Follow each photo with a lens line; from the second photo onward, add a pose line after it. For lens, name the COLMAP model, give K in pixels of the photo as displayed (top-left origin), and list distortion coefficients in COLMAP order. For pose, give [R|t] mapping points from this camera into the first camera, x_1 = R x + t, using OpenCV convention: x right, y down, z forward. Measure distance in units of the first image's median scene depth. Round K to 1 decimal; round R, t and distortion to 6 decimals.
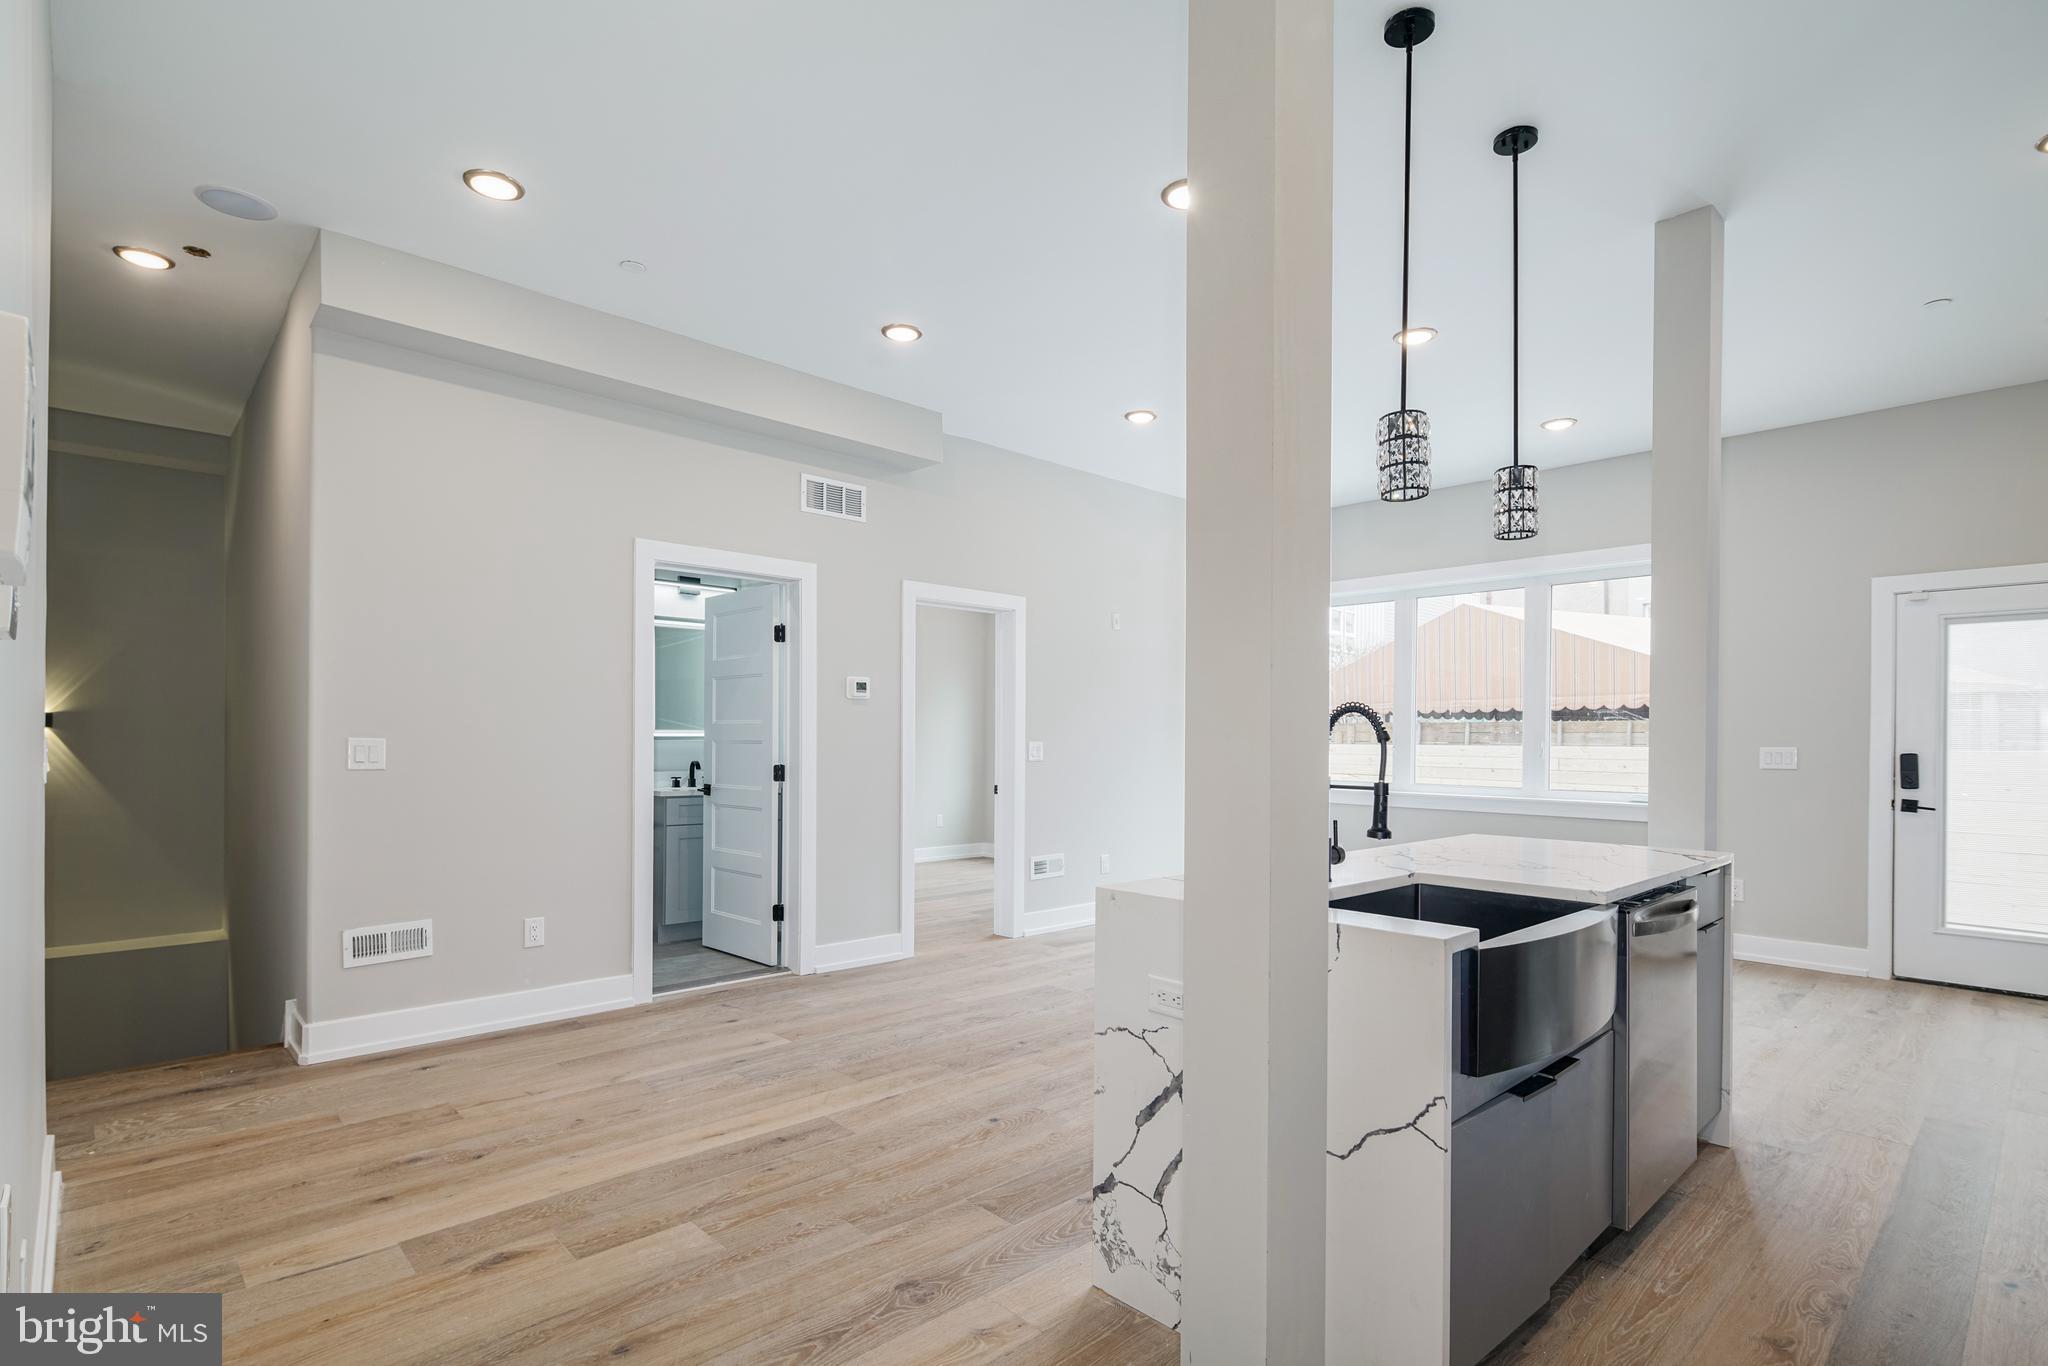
lens RADIAL K [[989.8, 0, 1022.4], [0, 989.8, 742.5], [0, 0, 1]] dist [0.001694, -0.000276]
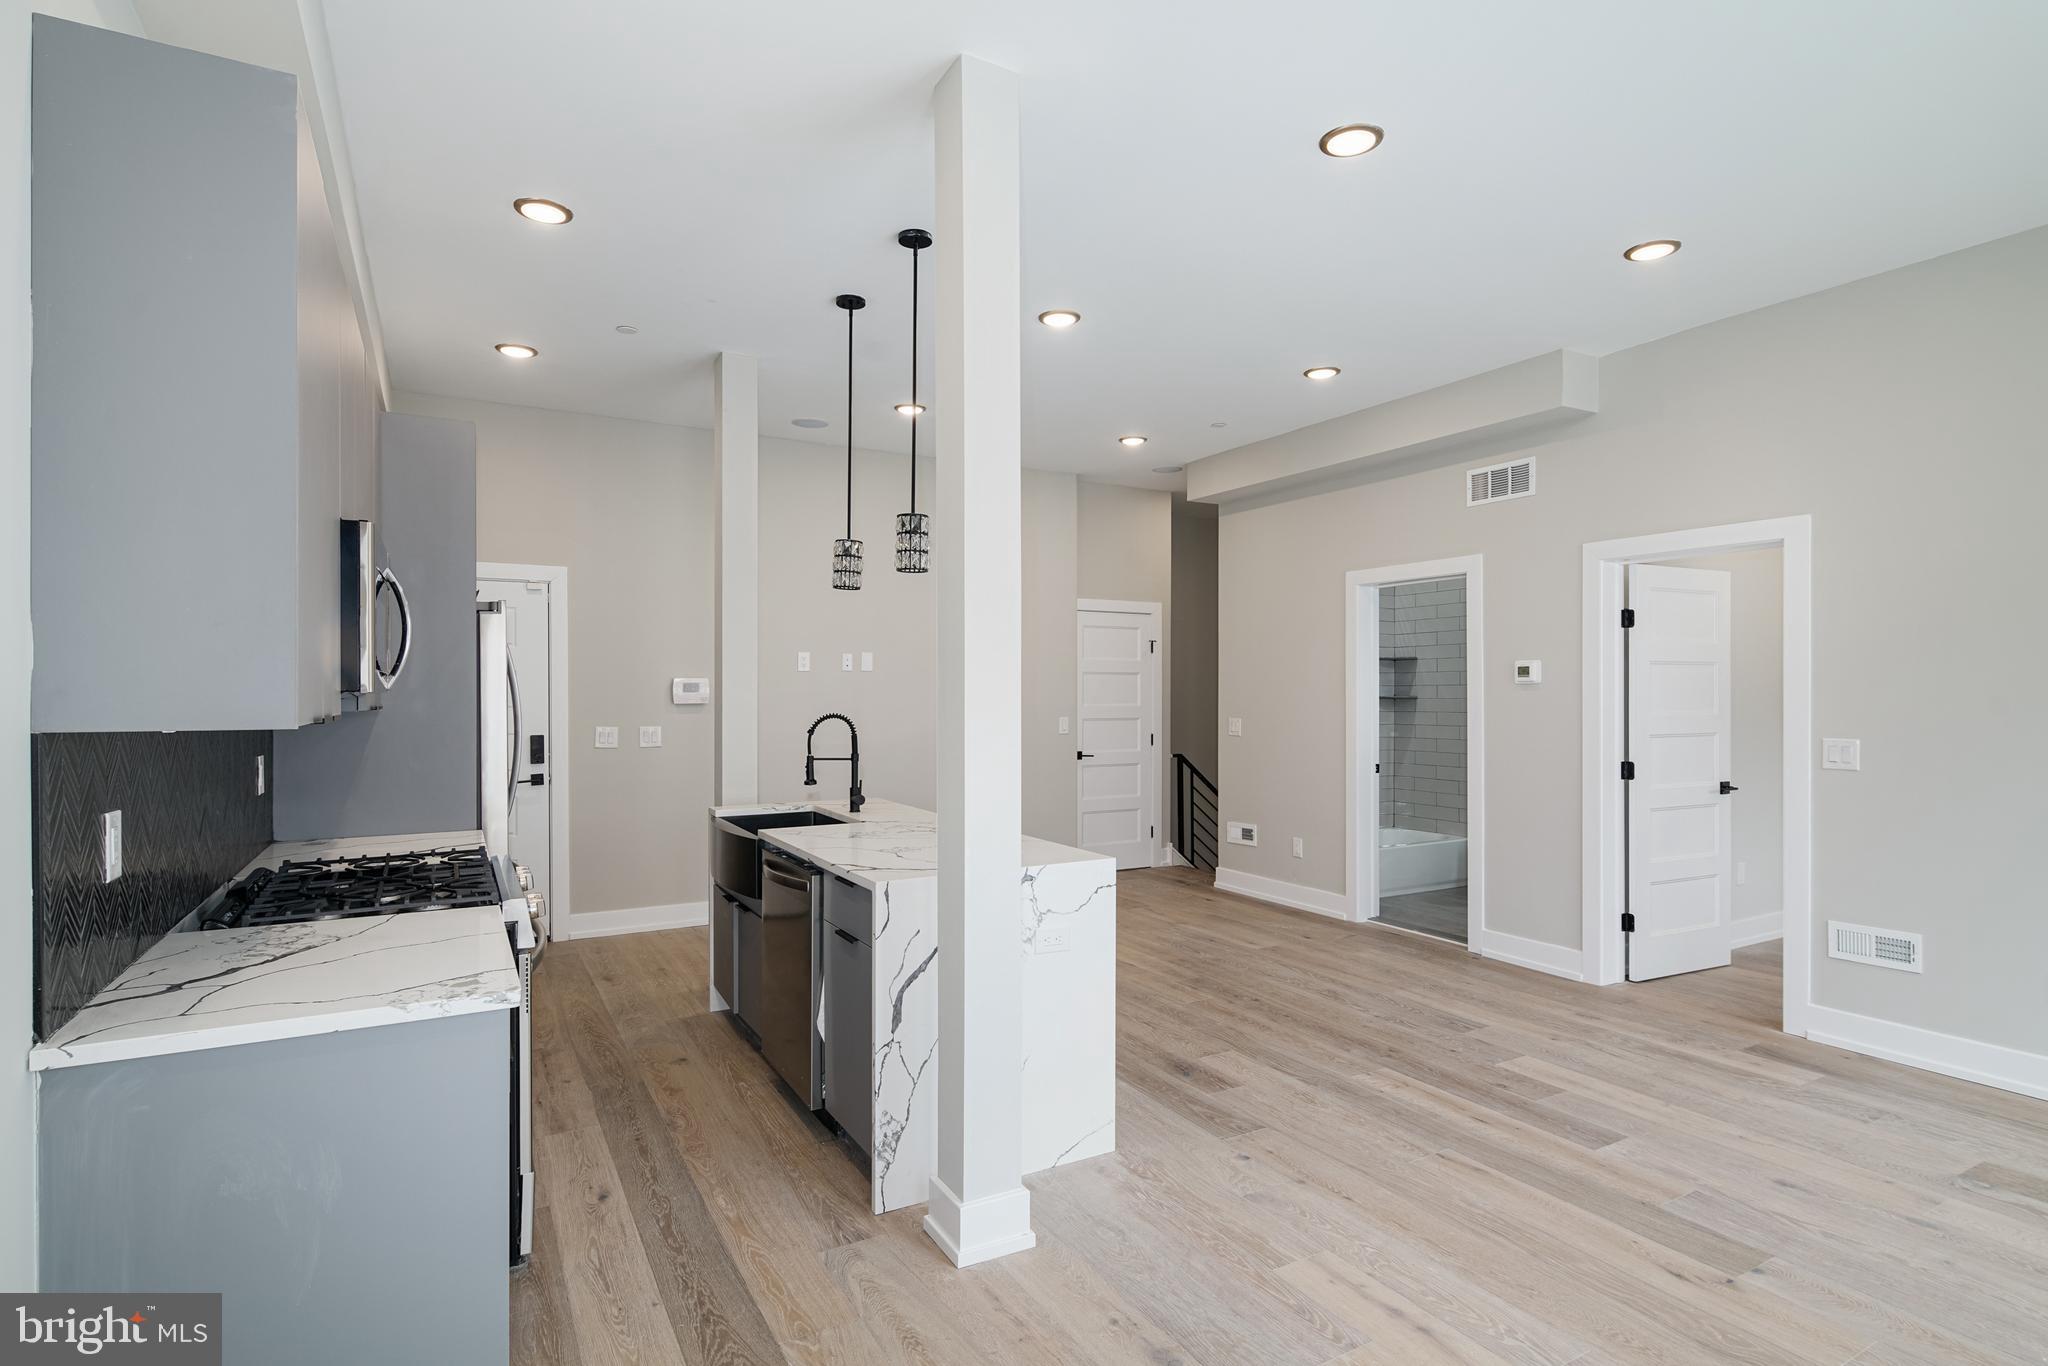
lens RADIAL K [[1019.8, 0, 1024.0], [0, 1019.8, 683.0], [0, 0, 1]] dist [-0.002441, -0.000549]
pose [[-0.236722, -0.015985, -0.971446, 1.076286], [-0.004961, 0.999872, -0.015243, -0.032983], [0.971565, 0.001211, -0.236771, 0.921565]]
